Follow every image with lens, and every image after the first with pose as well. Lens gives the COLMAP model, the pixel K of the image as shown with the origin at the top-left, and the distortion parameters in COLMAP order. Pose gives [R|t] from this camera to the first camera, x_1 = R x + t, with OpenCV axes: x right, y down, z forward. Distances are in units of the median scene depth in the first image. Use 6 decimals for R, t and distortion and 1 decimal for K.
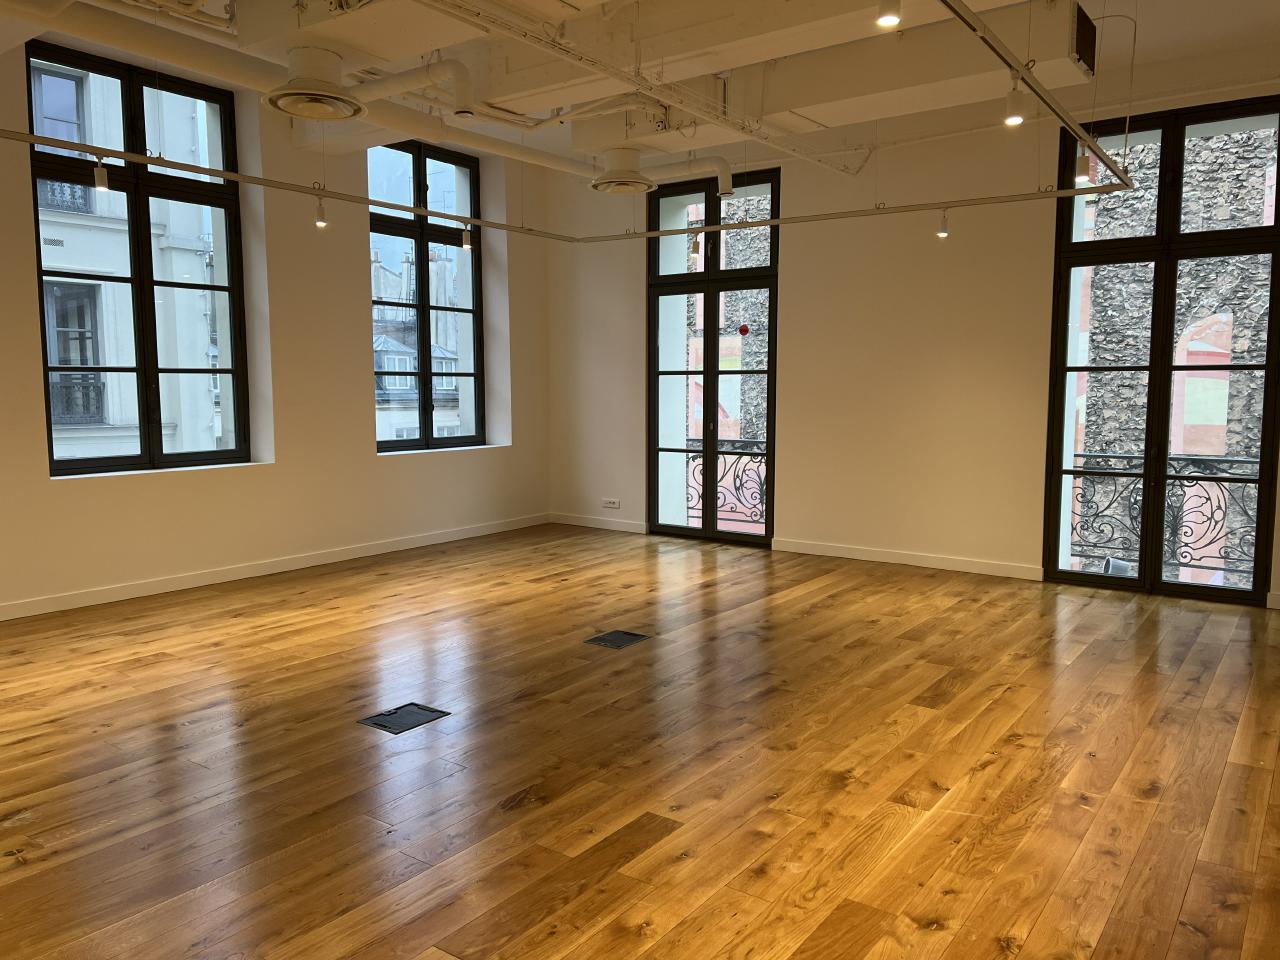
lens RADIAL K [[960.4, 0, 642.9], [0, 960.4, 476.7], [0, 0, 1]] dist [0.067868, -0.103984]
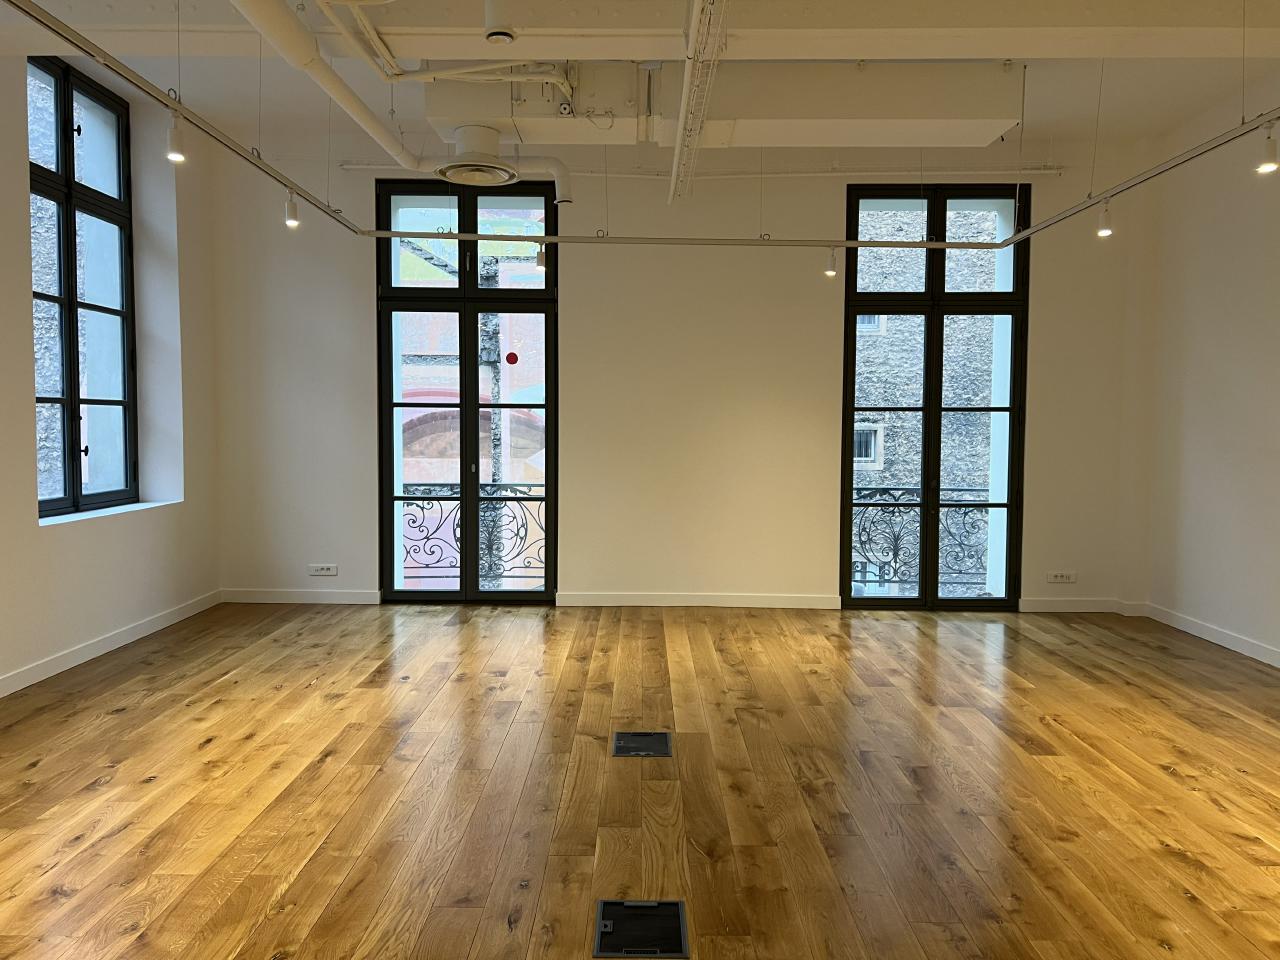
lens RADIAL K [[955.4, 0, 640.0], [0, 955.4, 480.0], [0, 0, 1]] dist [0.041119, -0.041450]
pose [[0.810322, -0.029653, 0.585235, -0.396615], [0.047884, 0.998730, -0.015697, -0.028672], [-0.584026, 0.040743, 0.810712, 0.293432]]
